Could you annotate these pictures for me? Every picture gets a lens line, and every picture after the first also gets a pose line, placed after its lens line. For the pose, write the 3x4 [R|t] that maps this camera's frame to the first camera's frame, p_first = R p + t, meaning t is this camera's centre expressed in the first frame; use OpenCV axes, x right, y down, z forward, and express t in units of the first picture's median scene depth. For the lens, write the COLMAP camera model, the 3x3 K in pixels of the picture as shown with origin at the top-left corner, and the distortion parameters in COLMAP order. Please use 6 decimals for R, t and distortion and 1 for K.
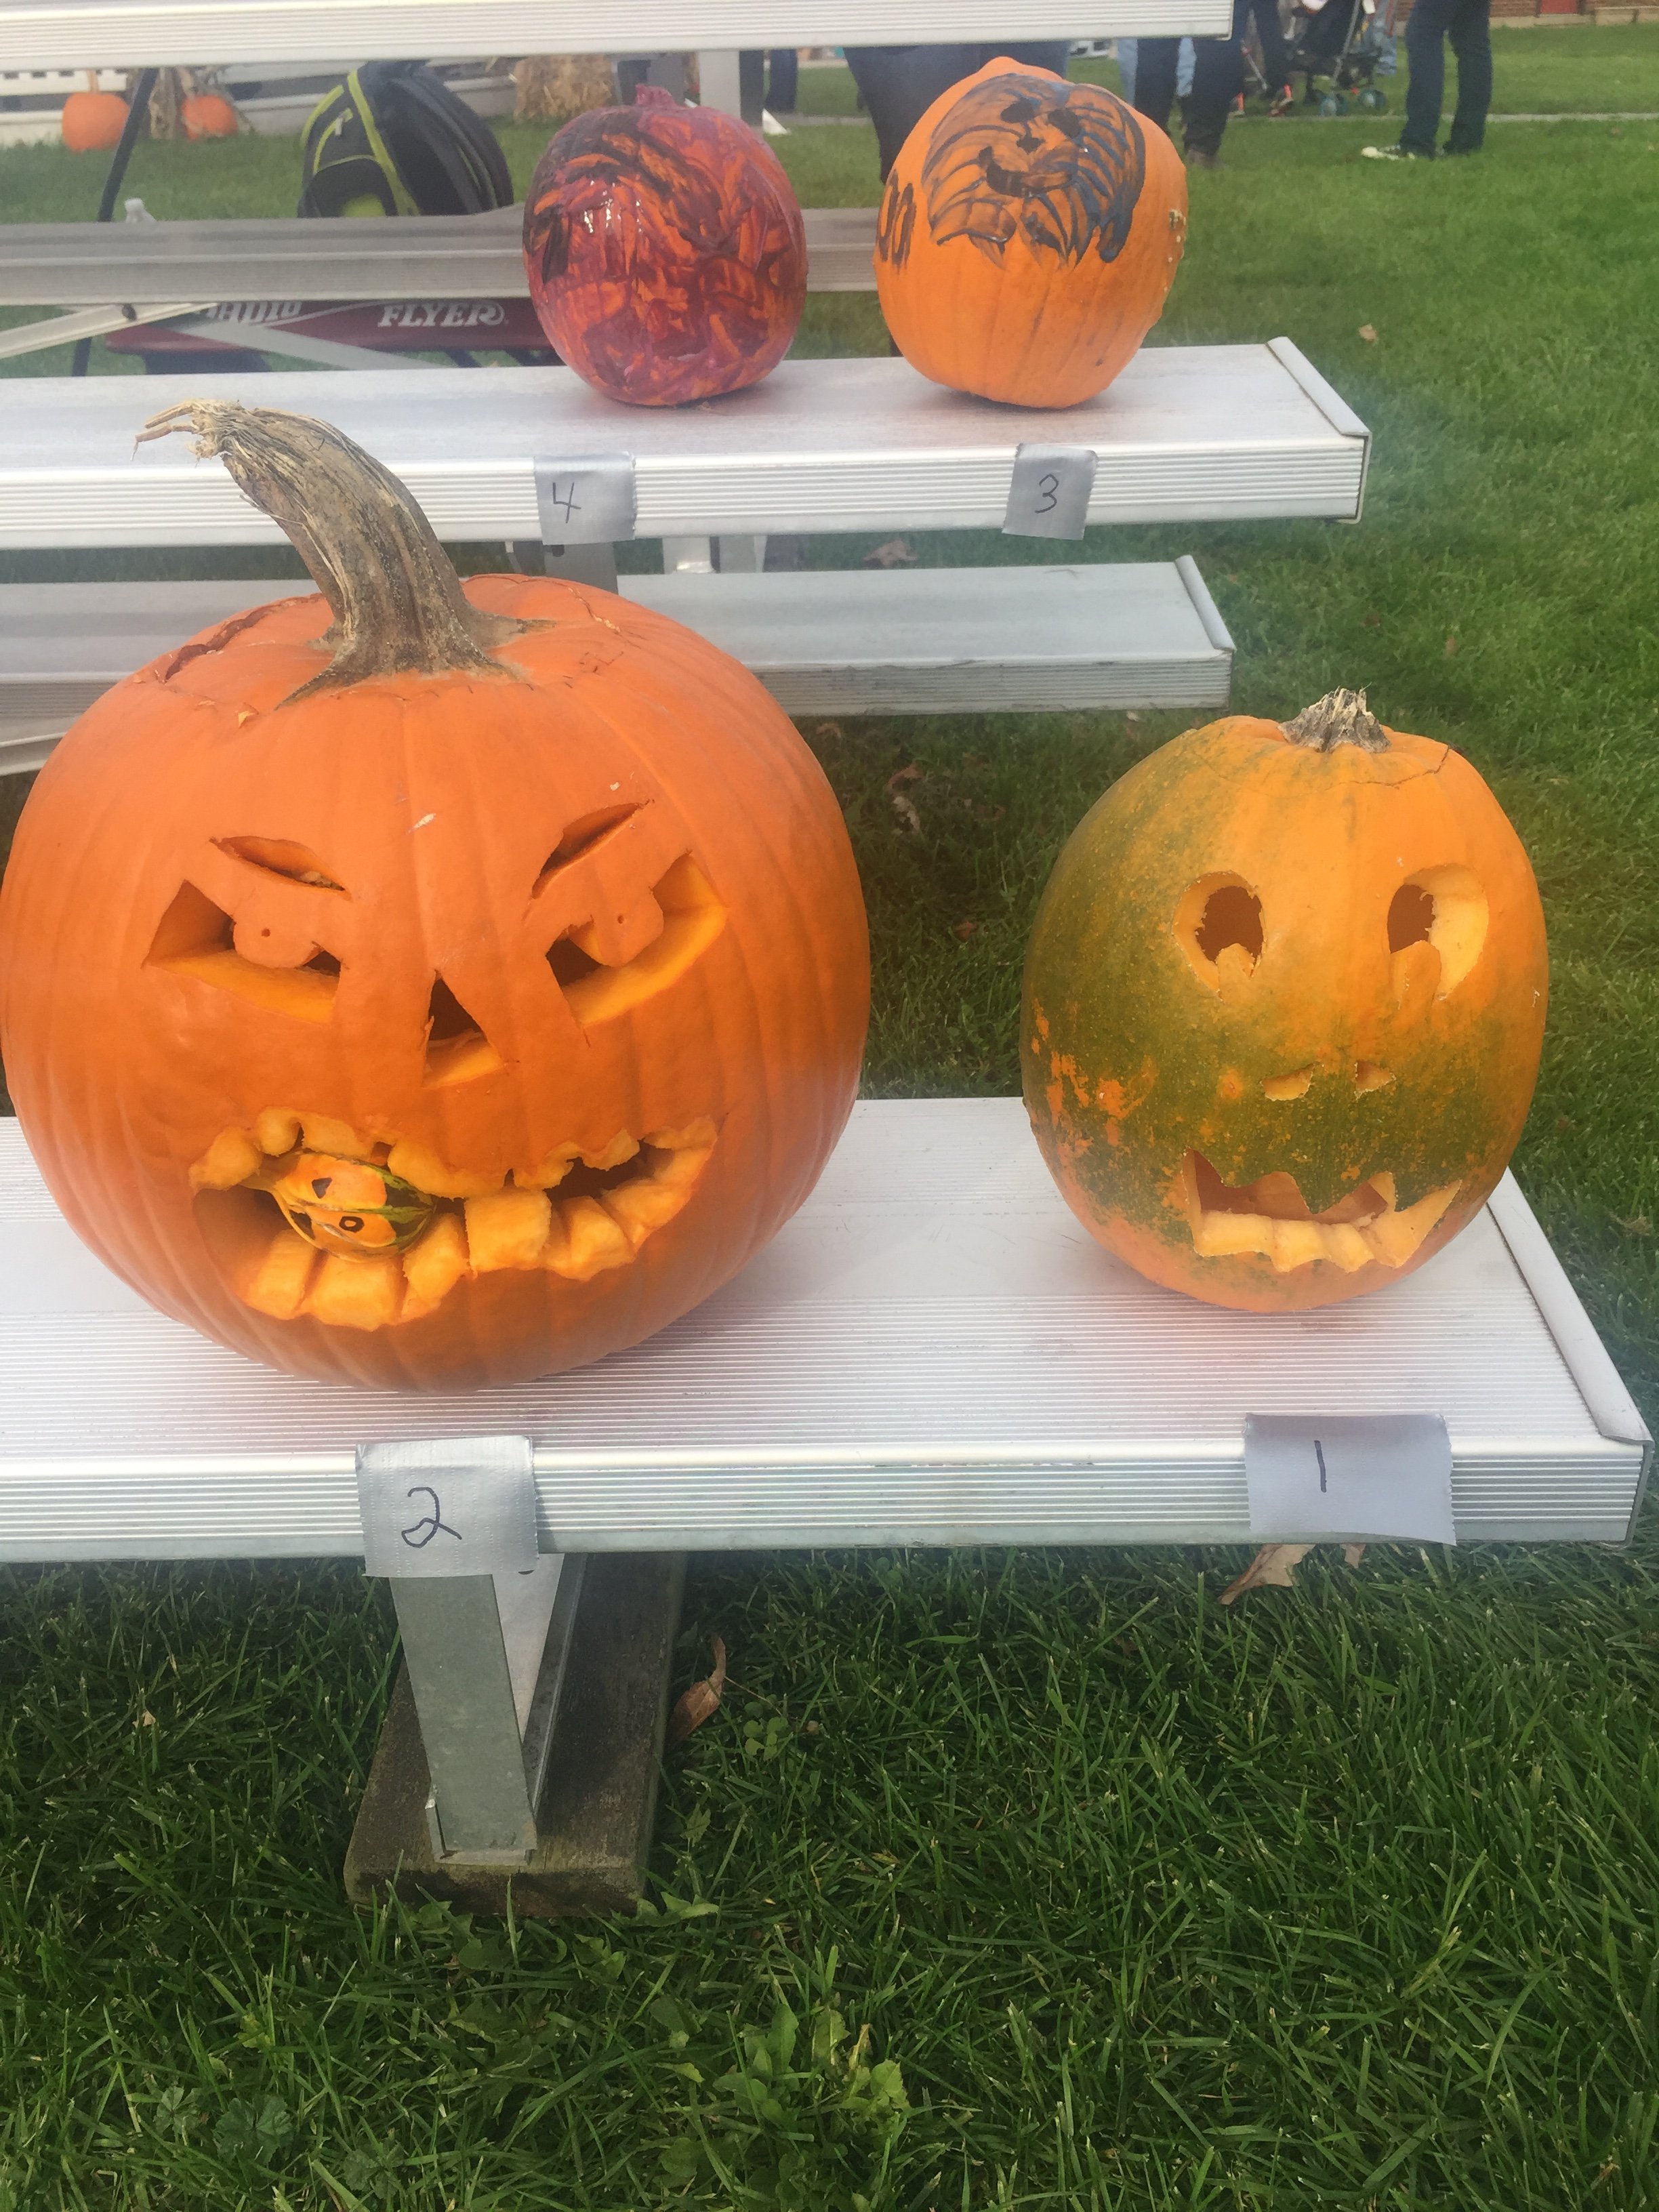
lens RADIAL K [[1892.7, 0, 837.8], [0, 1892.7, 1107.5], [0, 0, 1]] dist [0.009043, -0.001730]
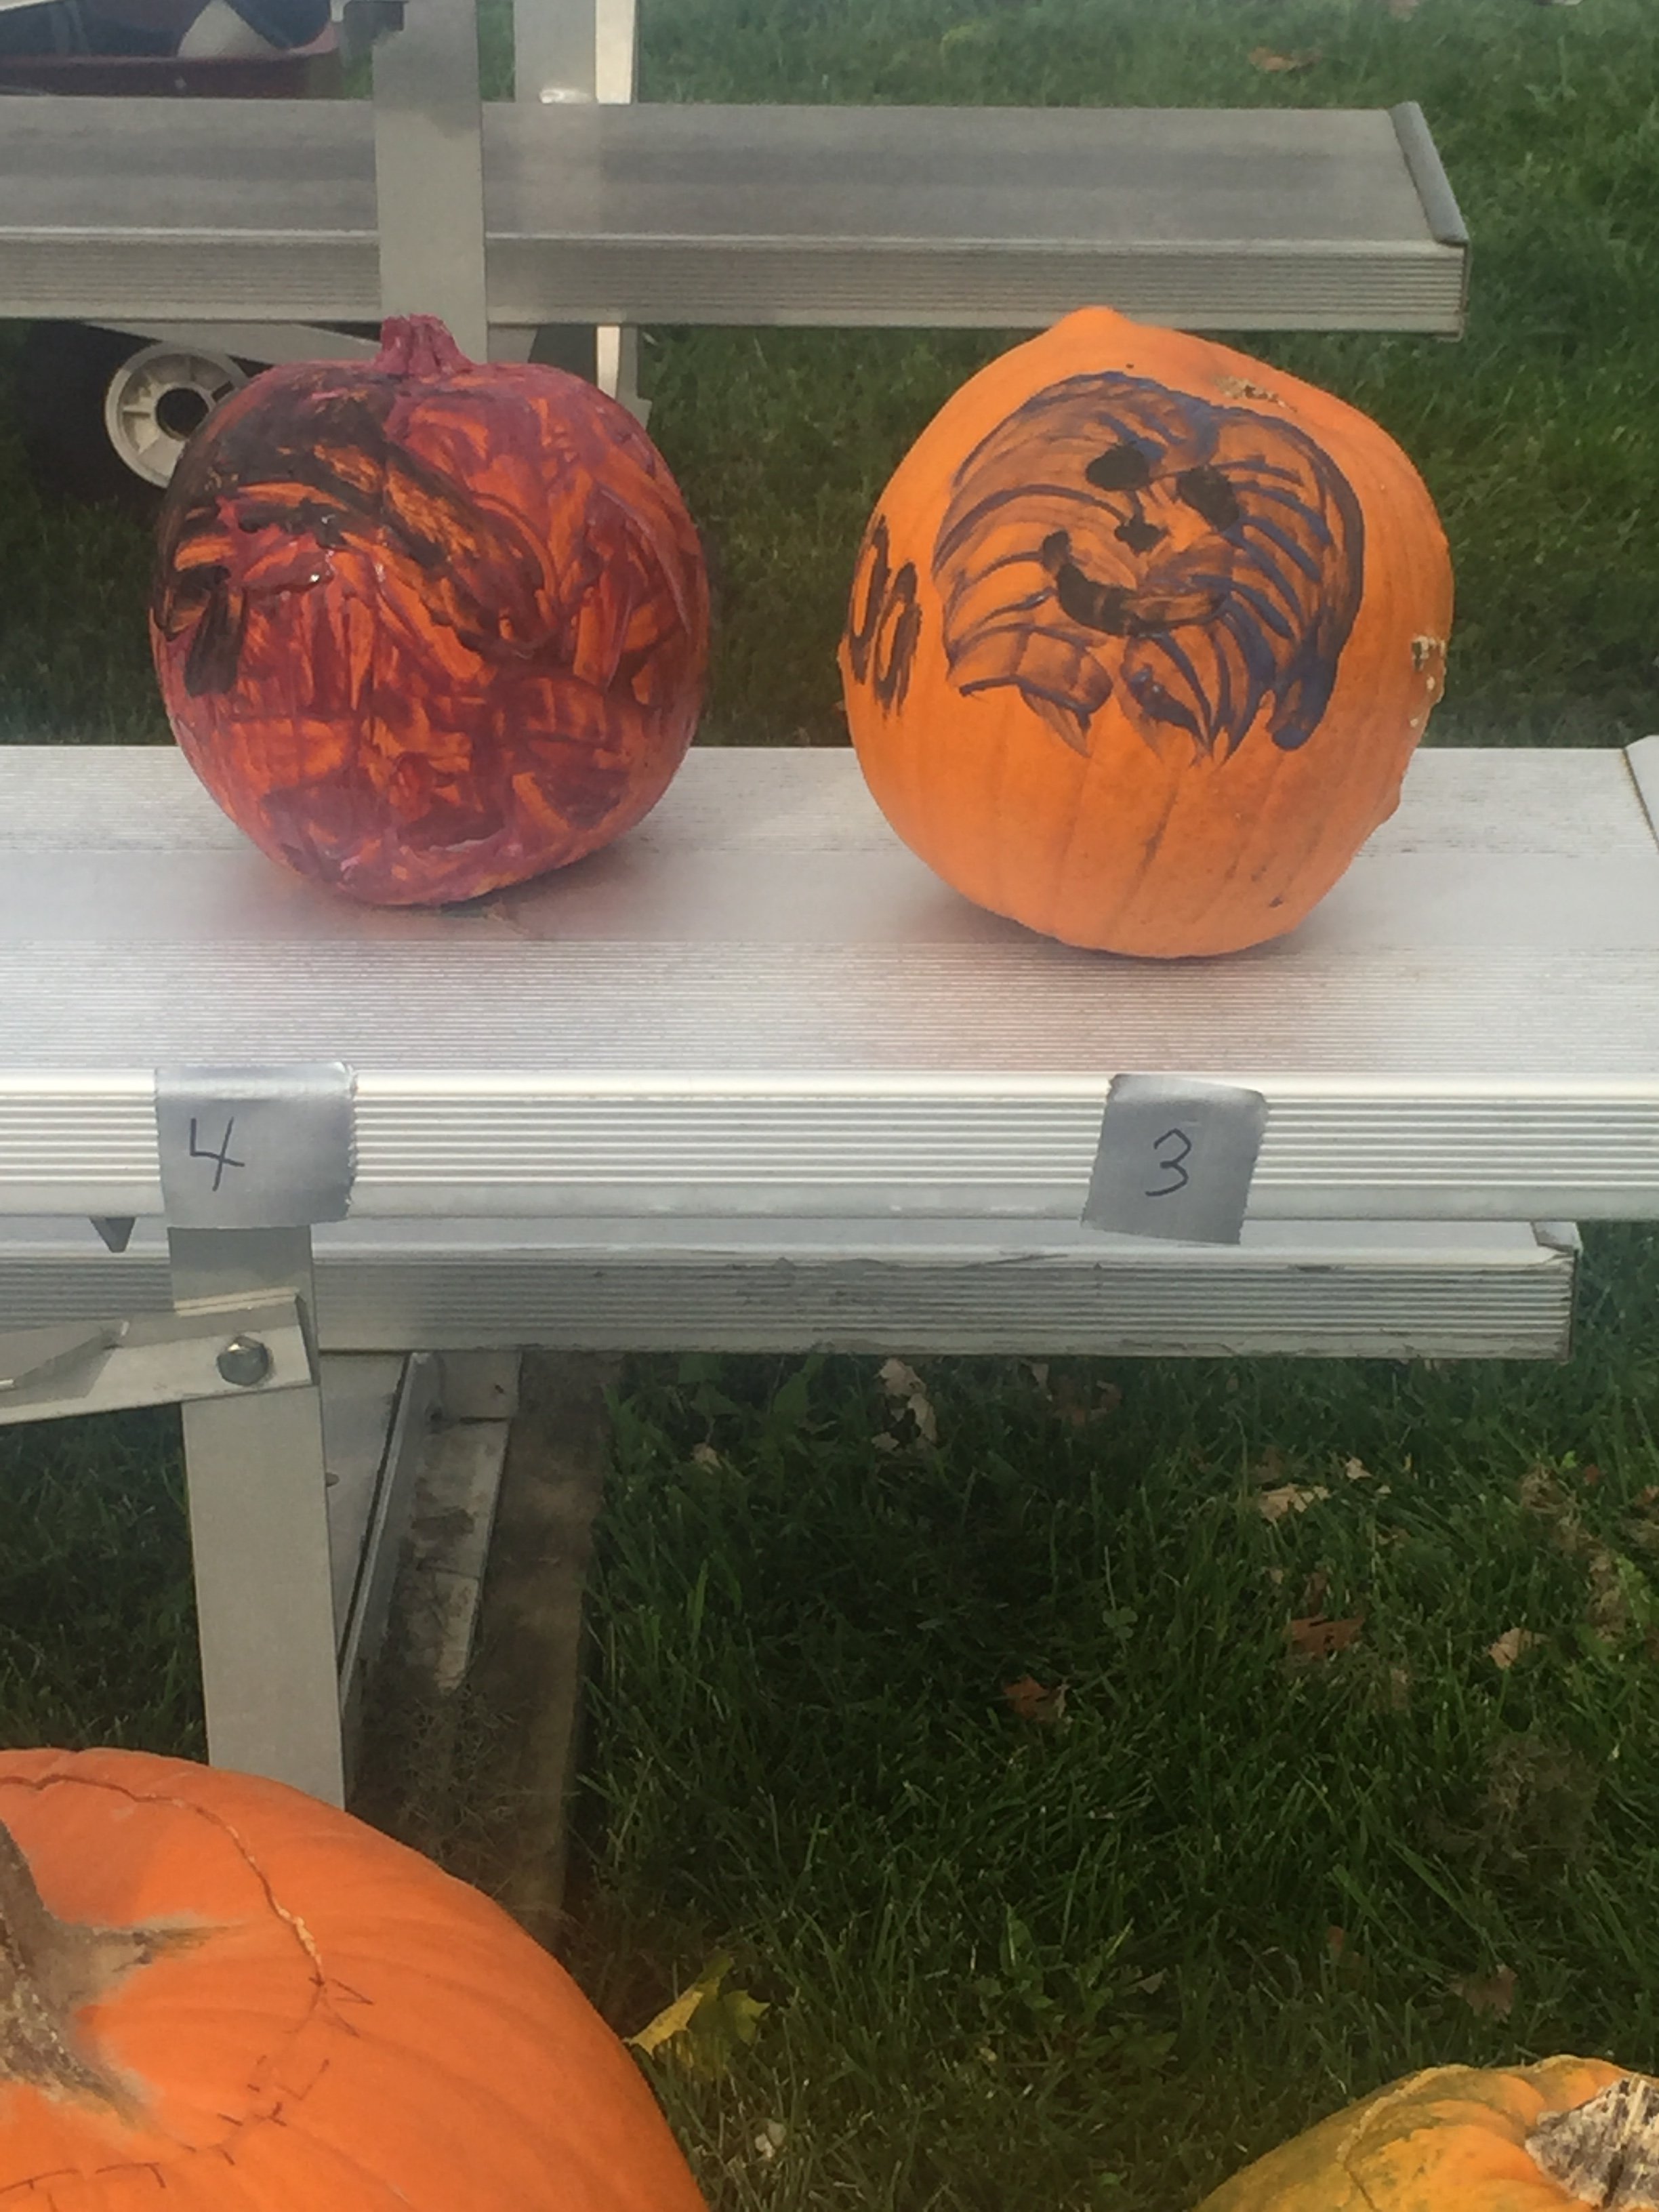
lens RADIAL K [[4413.2, 0, 825.2], [0, 4413.2, 1105.3], [0, 0, 1]] dist [0.027201, 0.000000]
pose [[0.999632, 0.025081, 0.010342, 0.006269], [-0.023698, 0.992828, -0.117181, -0.200633], [-0.013207, 0.116893, 0.993057, -0.171086]]
